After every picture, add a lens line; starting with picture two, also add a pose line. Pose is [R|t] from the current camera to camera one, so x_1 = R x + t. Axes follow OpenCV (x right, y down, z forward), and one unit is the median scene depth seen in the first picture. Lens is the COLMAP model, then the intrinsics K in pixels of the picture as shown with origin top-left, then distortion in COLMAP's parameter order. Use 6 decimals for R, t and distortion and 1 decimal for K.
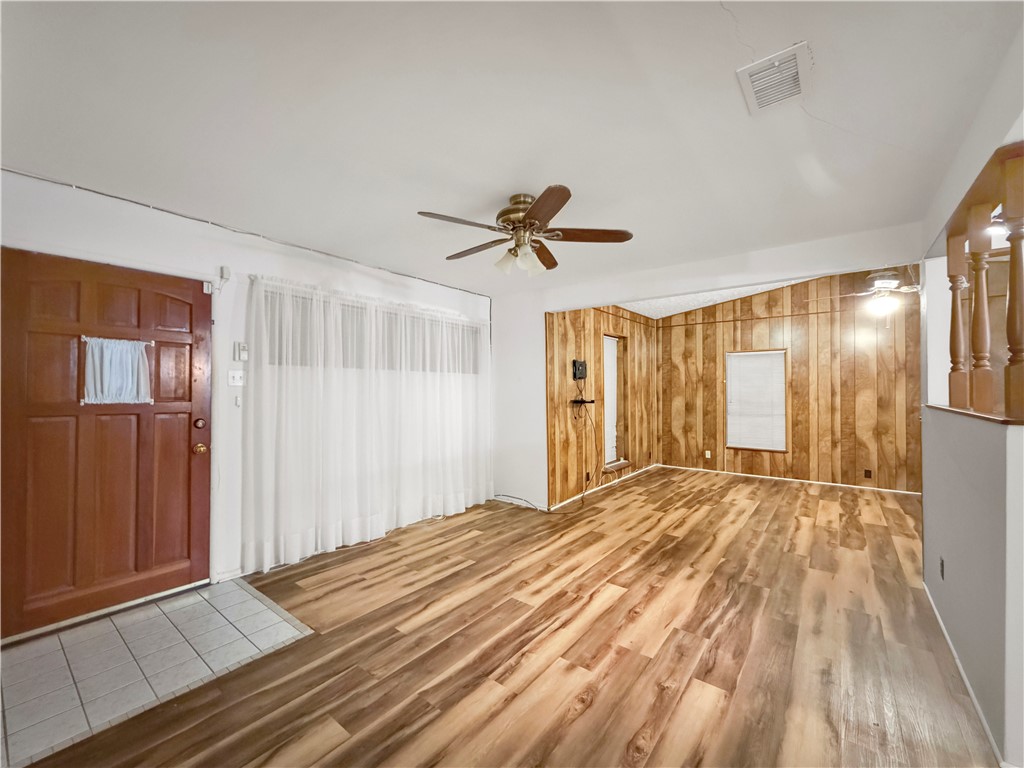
lens RADIAL K [[437.9, 0, 422.0], [0, 437.9, 384.6], [0, 0, 1]] dist [0.002943, 0.000318]
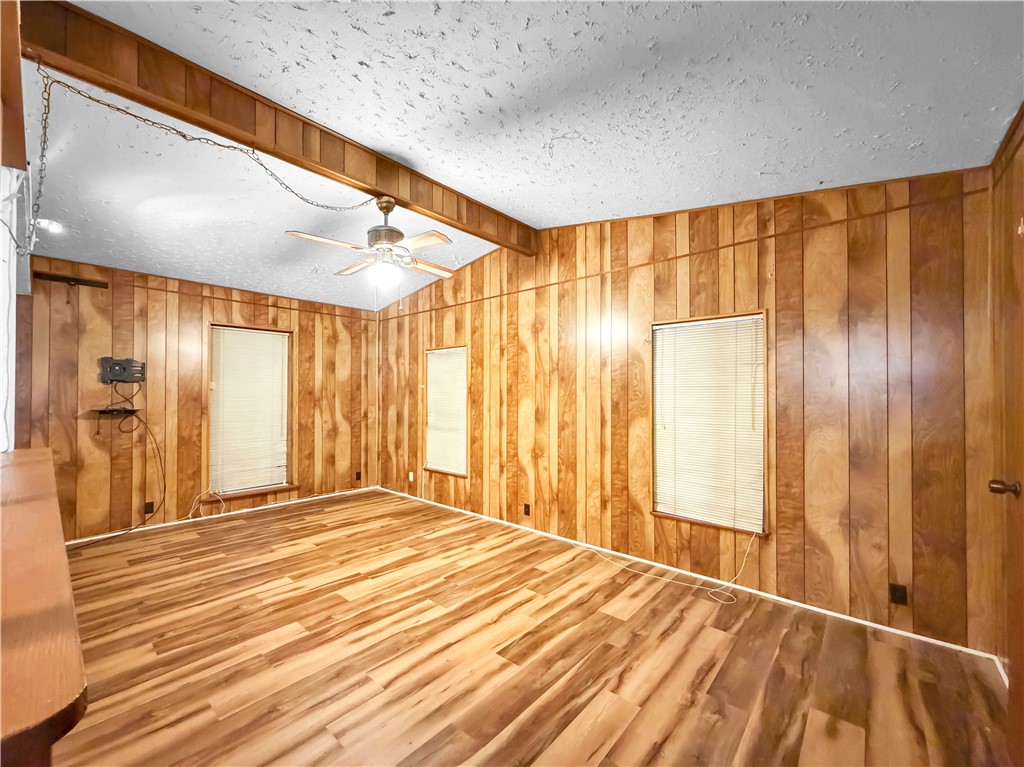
lens RADIAL K [[425.8, 0, 446.3], [0, 425.8, 389.1], [0, 0, 1]] dist [-0.001180, -0.000052]
pose [[0.998298, 0.003106, -0.058232, 0.849252], [-0.003177, 0.999994, -0.001132, -0.001834], [0.058228, 0.001315, 0.998302, 0.244210]]
